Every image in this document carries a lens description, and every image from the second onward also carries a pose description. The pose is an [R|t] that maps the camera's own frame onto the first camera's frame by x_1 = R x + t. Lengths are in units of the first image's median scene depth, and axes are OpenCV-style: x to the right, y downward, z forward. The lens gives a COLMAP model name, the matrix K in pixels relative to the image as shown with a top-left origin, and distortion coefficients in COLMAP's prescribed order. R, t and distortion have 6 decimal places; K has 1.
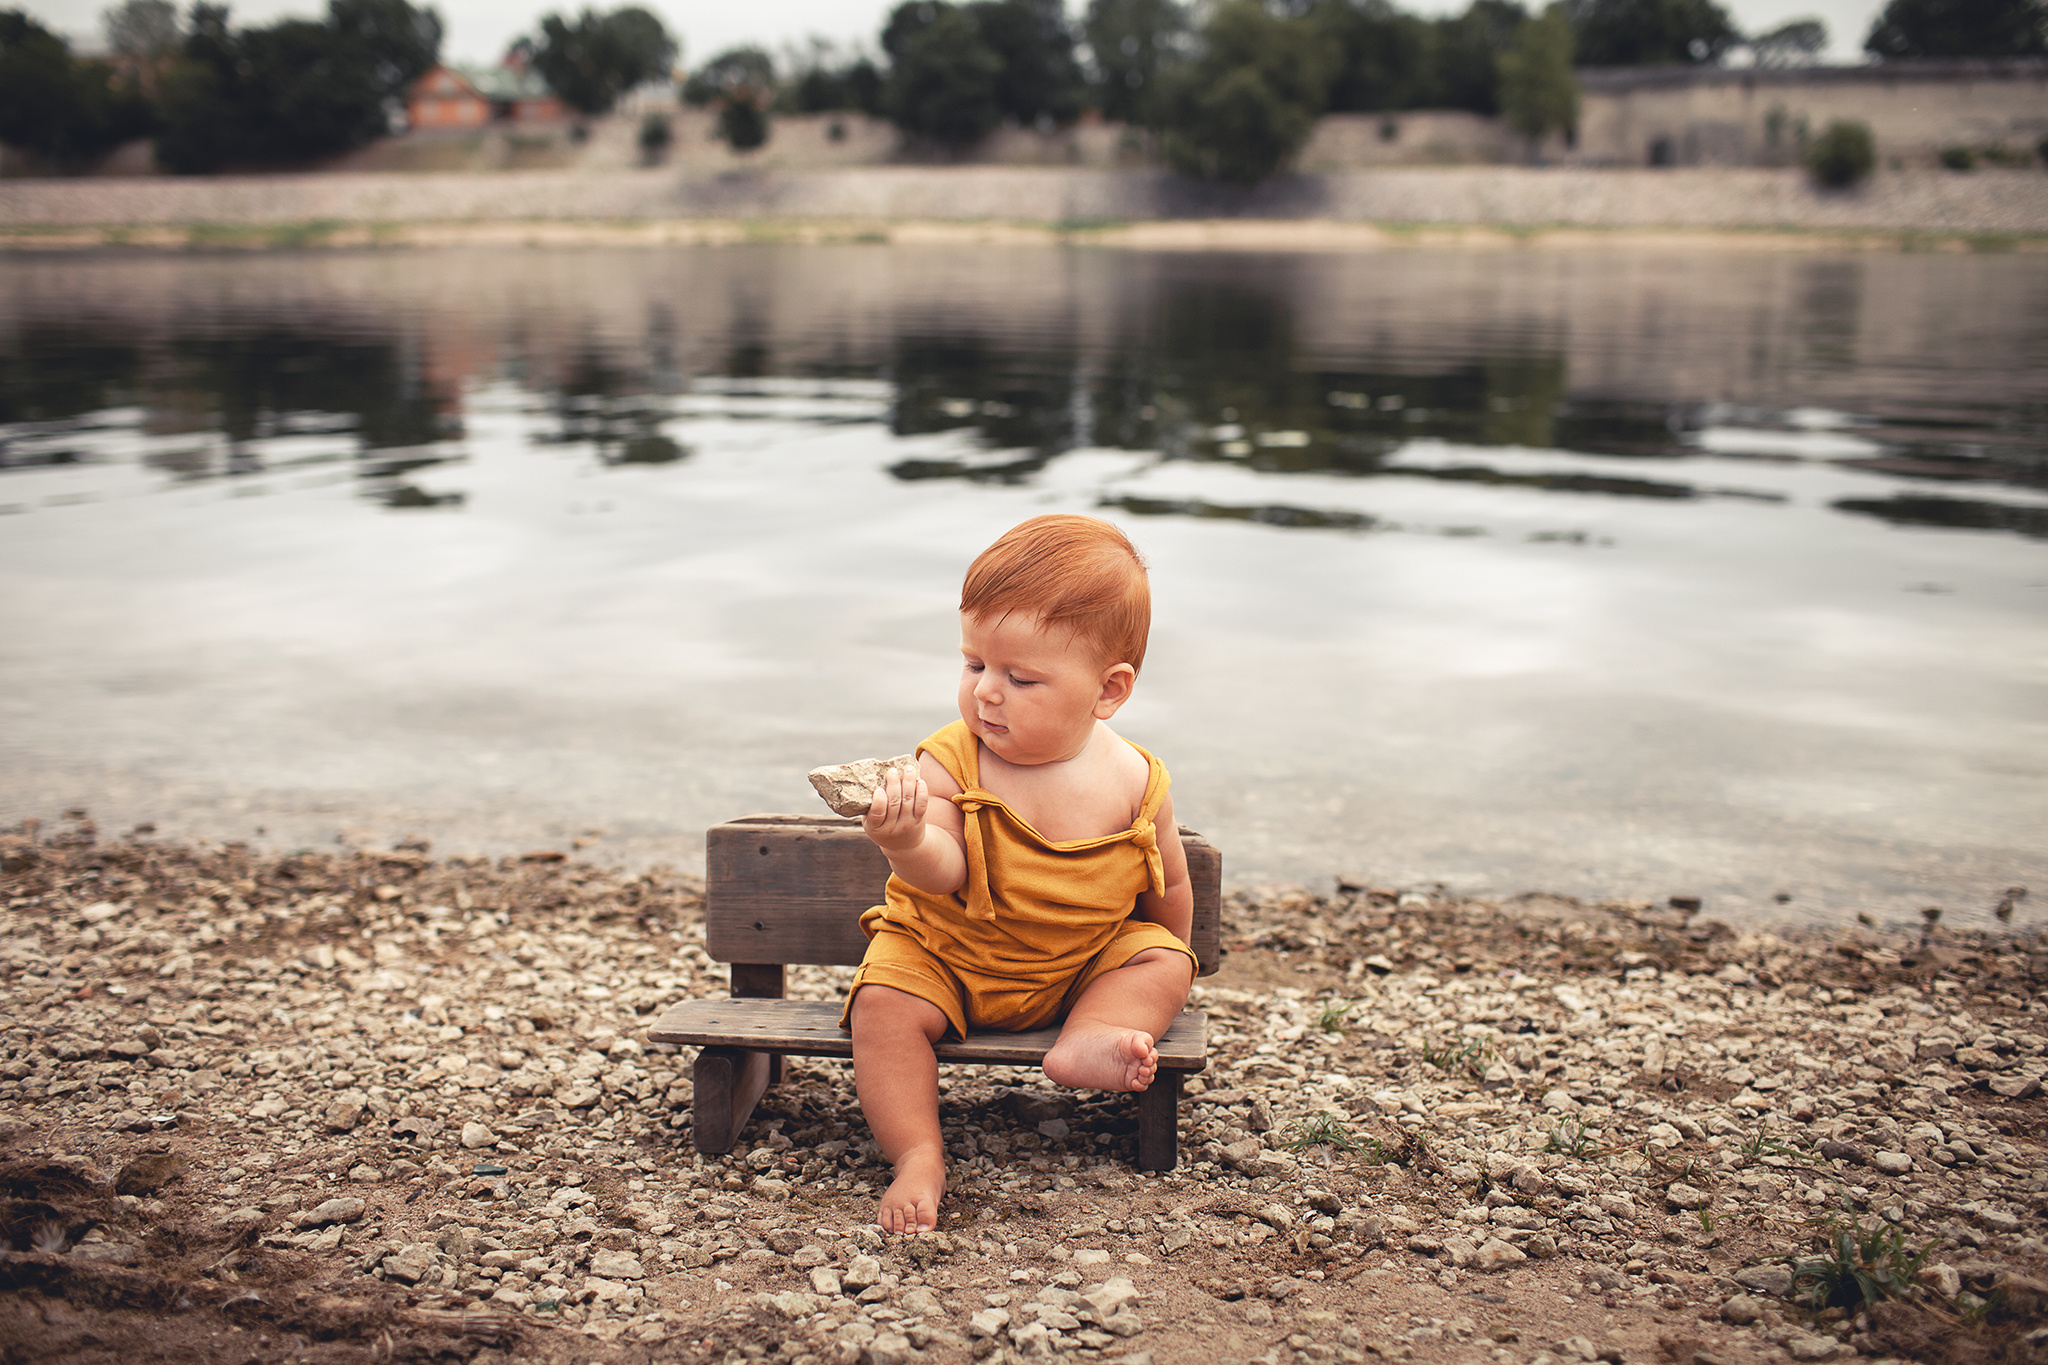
lens RADIAL K [[2006.9, 0, 1024.0], [0, 2006.9, 682.5], [0, 0, 1]] dist [-0.094180, 0.086463]
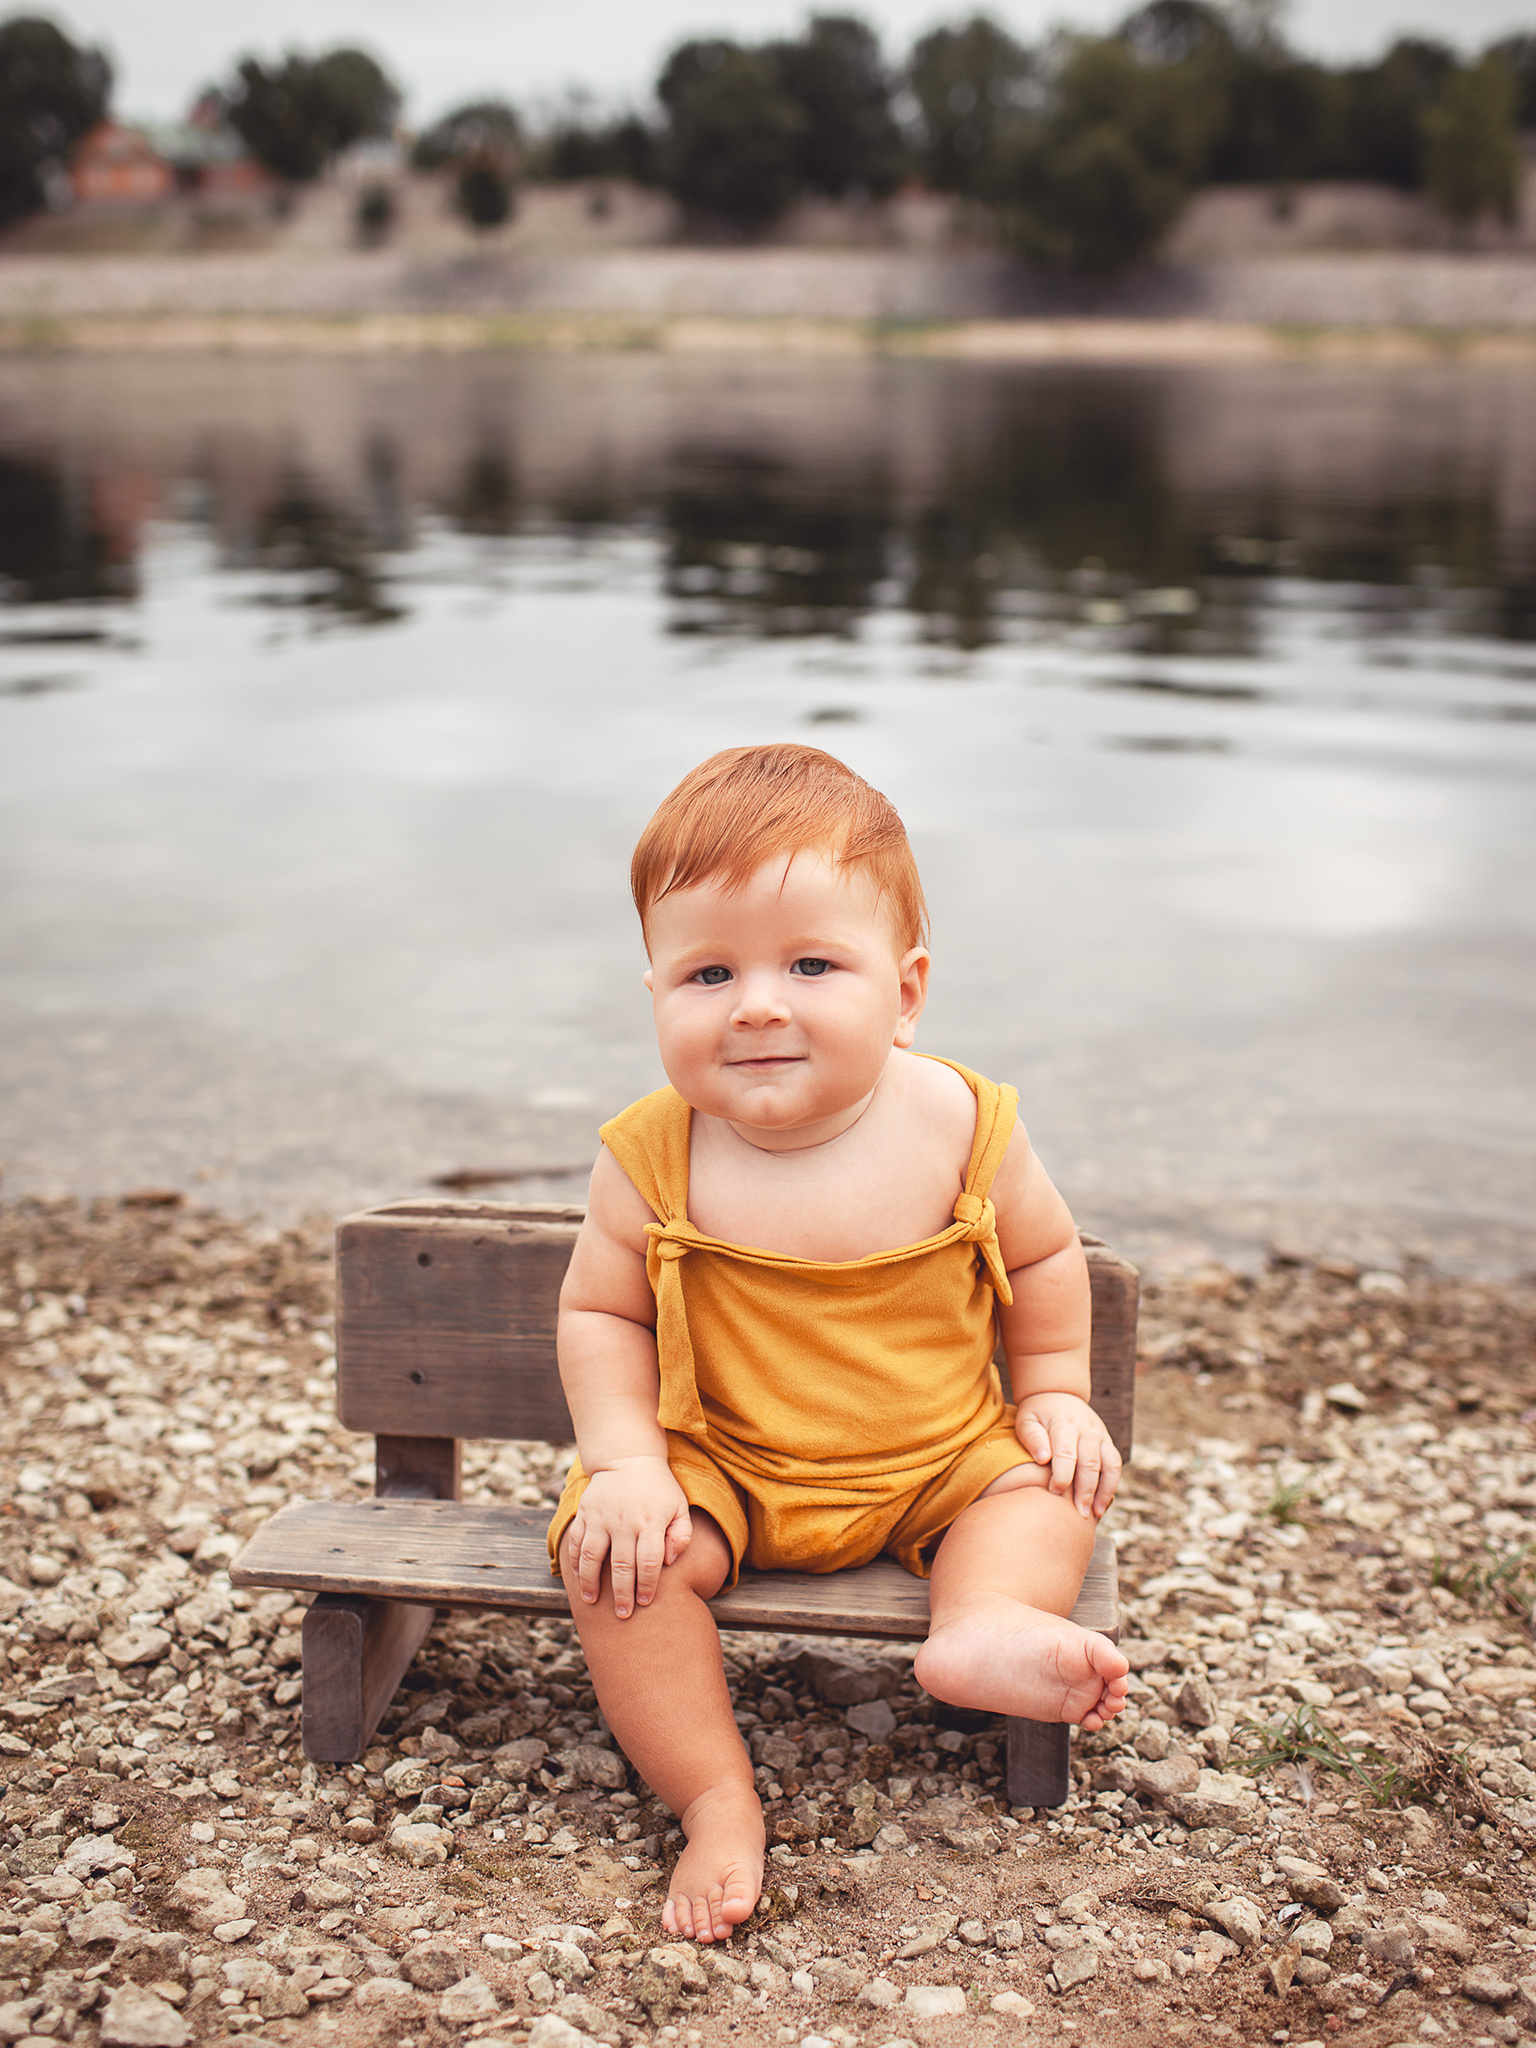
lens RADIAL K [[2040.6, 0, 801.4], [0, 2040.6, 1125.4], [0, 0, 1]] dist [-0.029202, -0.009947]
pose [[0.999919, 0.009486, -0.008489, -0.003342], [-0.008259, 0.990879, 0.134498, -0.047631], [0.009687, -0.134417, 0.990878, 0.353238]]
